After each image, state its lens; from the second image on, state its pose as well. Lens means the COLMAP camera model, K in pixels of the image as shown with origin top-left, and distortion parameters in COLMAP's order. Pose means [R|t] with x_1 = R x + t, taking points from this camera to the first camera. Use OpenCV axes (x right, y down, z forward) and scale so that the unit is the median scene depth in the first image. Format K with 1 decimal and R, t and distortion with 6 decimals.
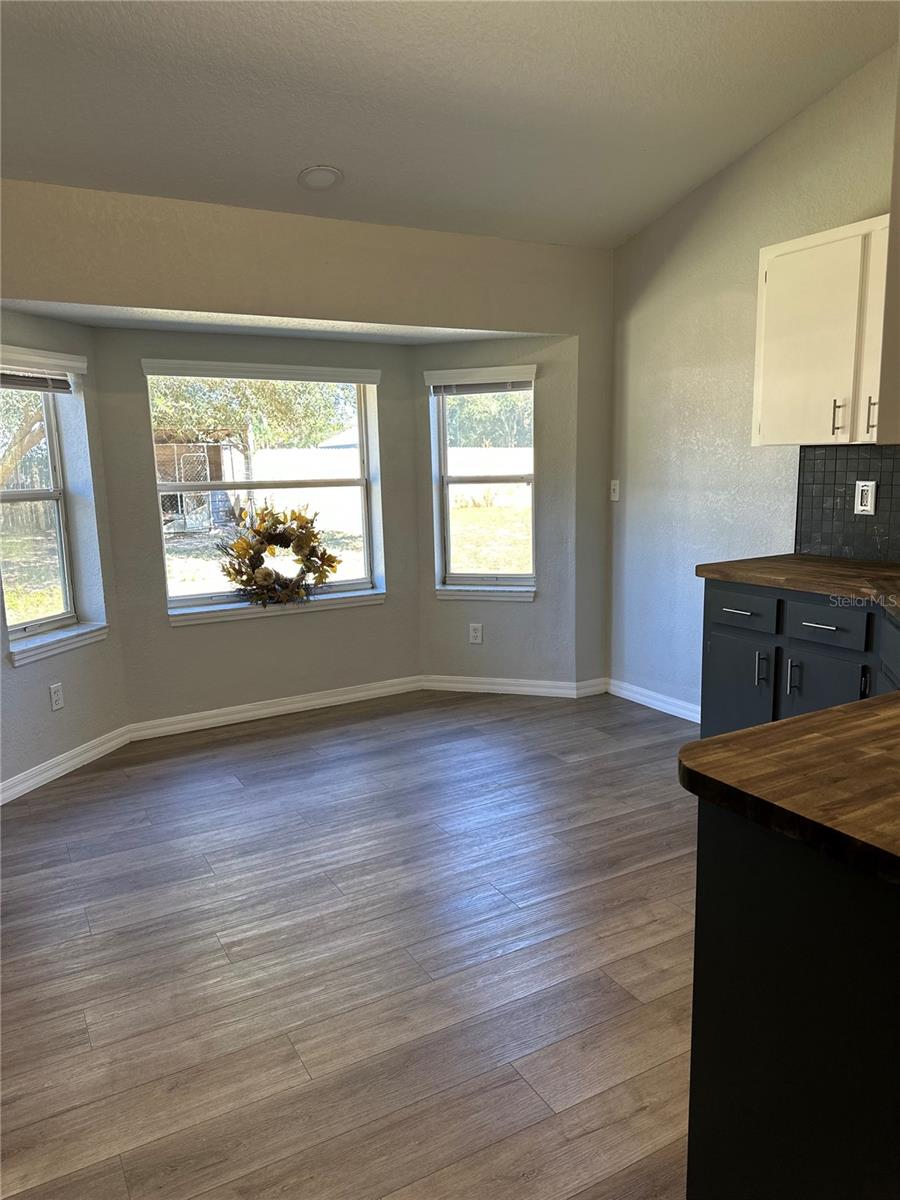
lens RADIAL K [[850.8, 0, 450.0], [0, 850.8, 600.0], [0, 0, 1]] dist [0.002272, -0.002604]
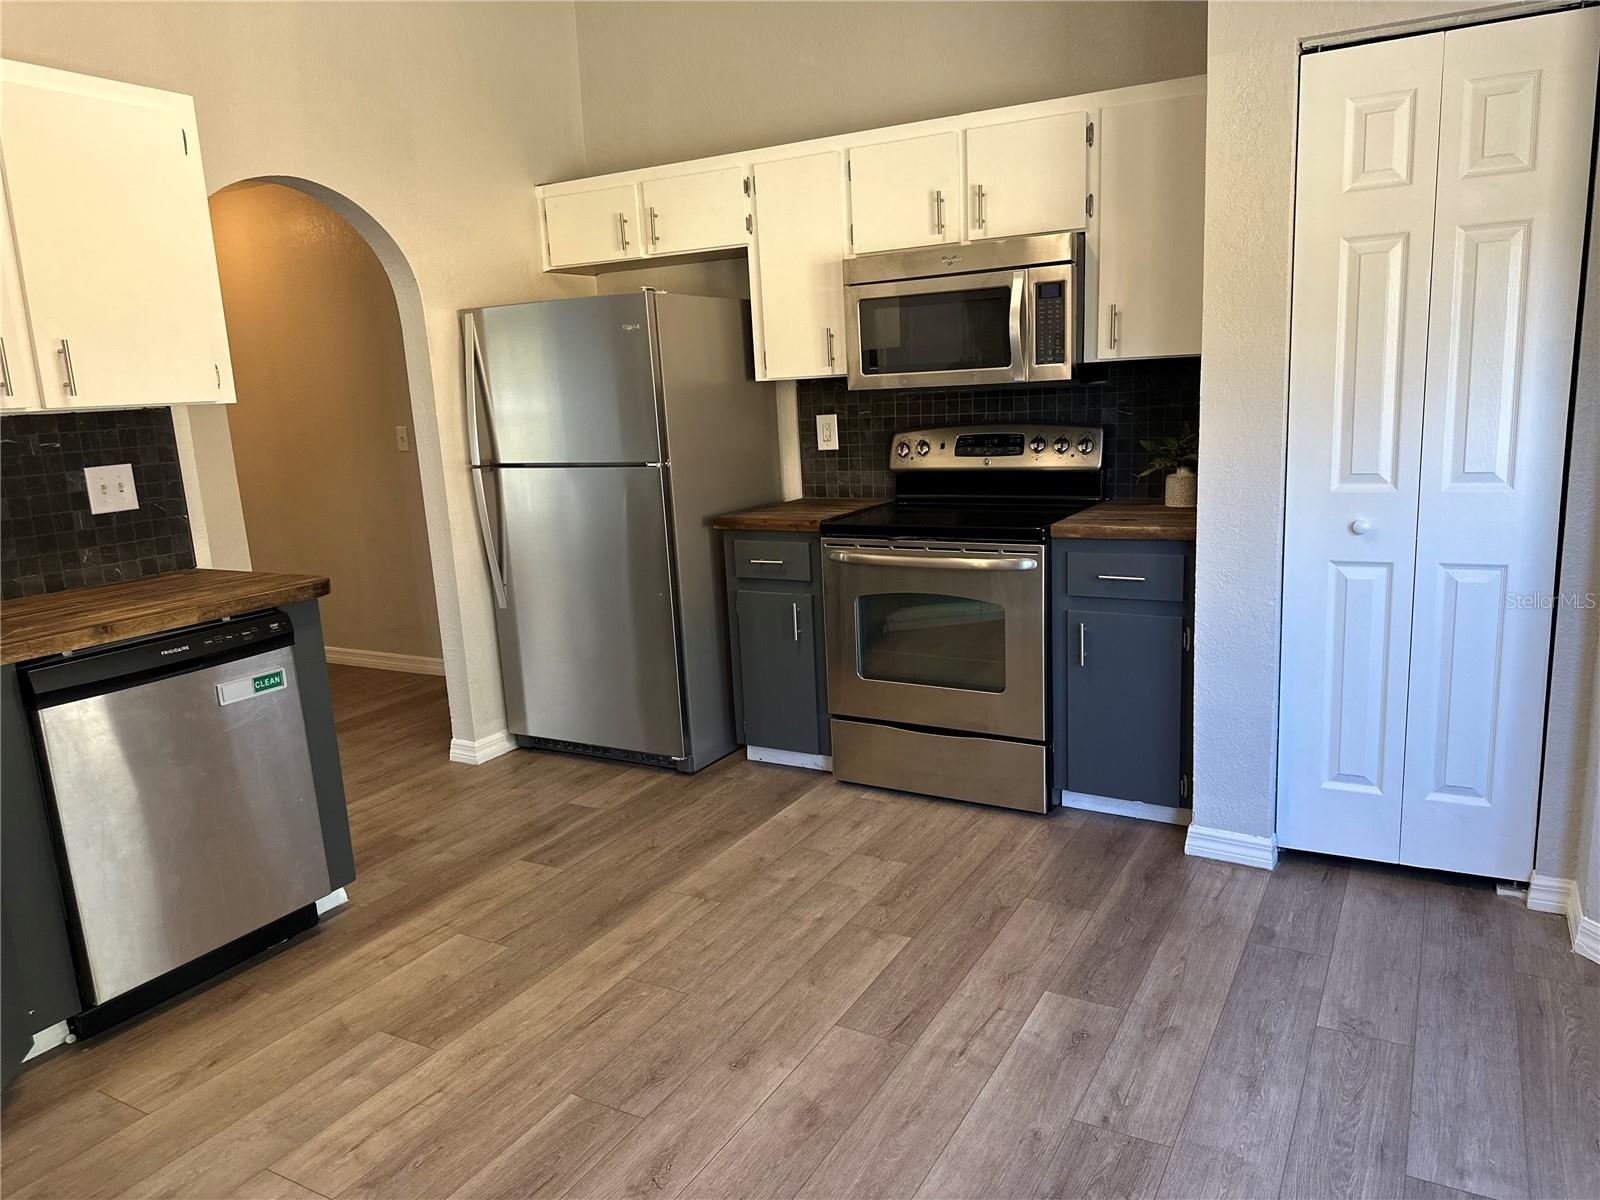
lens RADIAL K [[1134.4, 0, 810.7], [0, 1134.4, 604.3], [0, 0, 1]] dist [0.002272, -0.002604]
pose [[-0.850349, 0.169744, -0.498089, 0.308710], [-0.017244, 0.937048, 0.348775, -0.303363], [0.525936, 0.305170, -0.793891, 1.748009]]
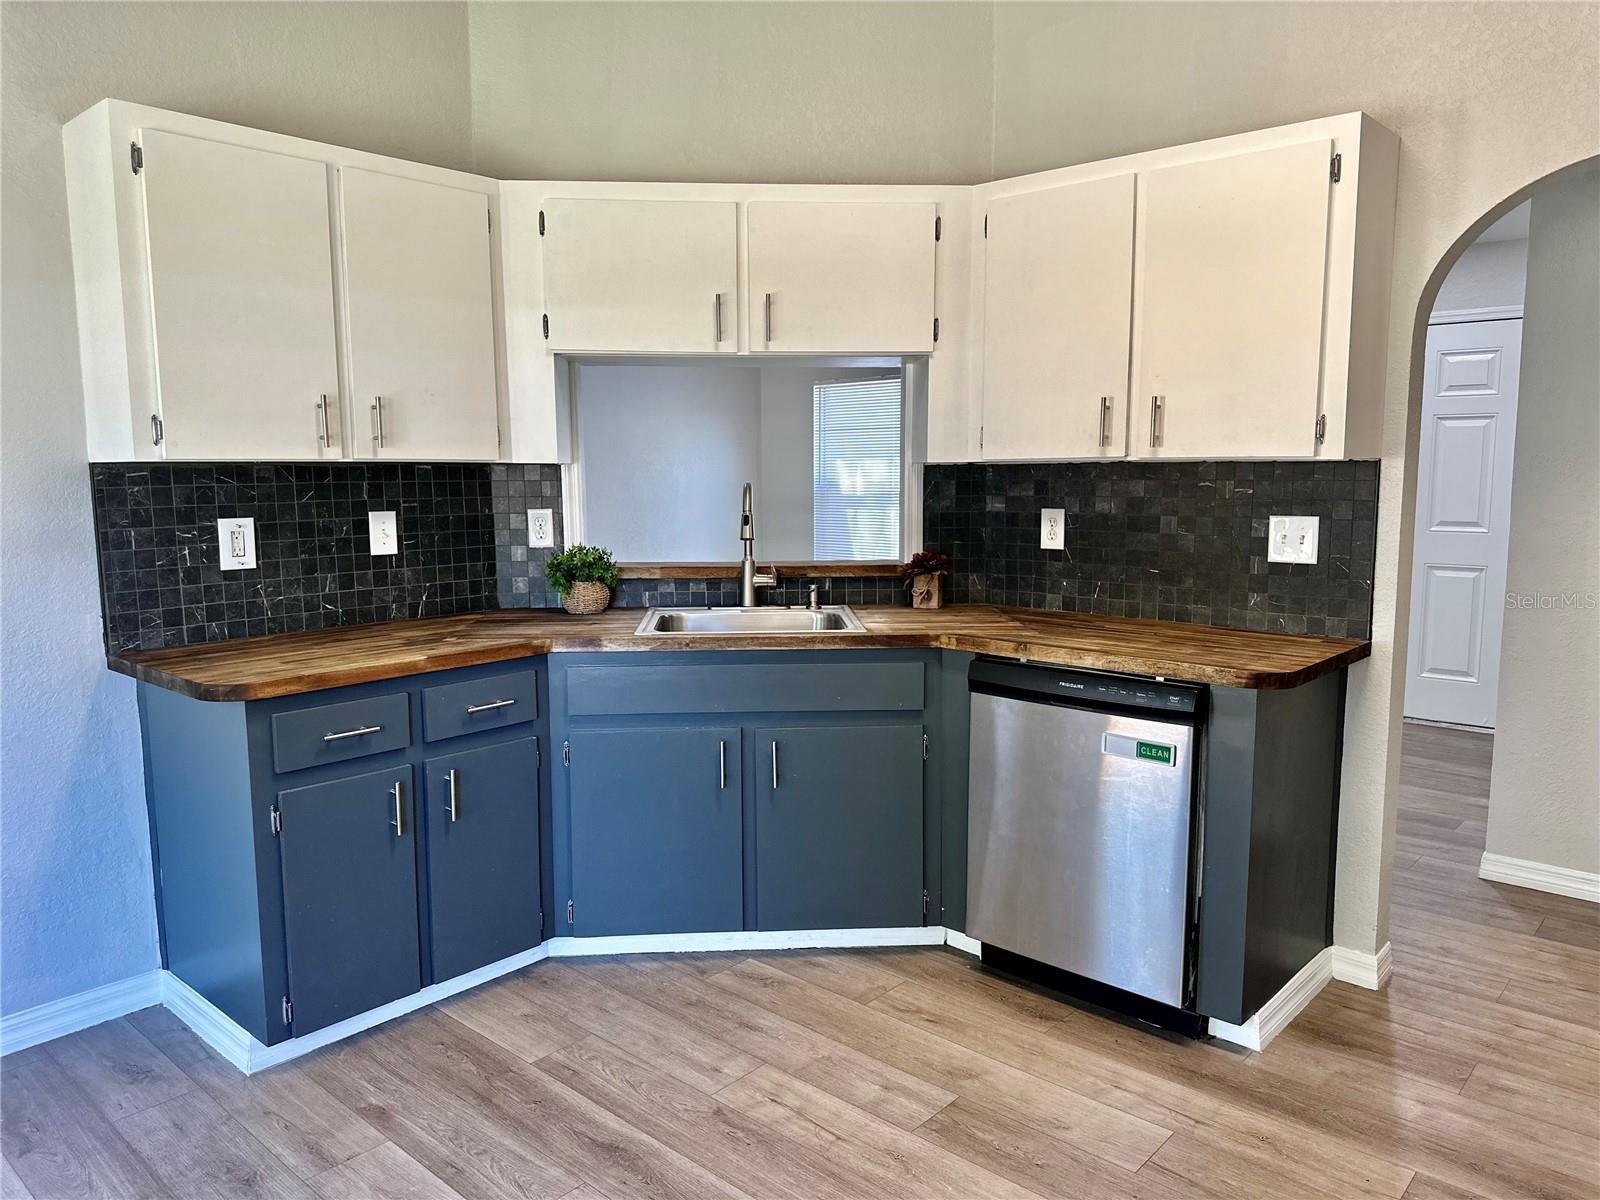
lens RADIAL K [[1134.4, 0, 810.7], [0, 1134.4, 604.3], [0, 0, 1]] dist [0.002272, -0.002604]
pose [[-0.321282, -0.087639, 0.942920, -0.660216], [0.173196, 0.973476, 0.149492, -0.181805], [-0.931011, 0.211339, -0.297582, 1.189347]]
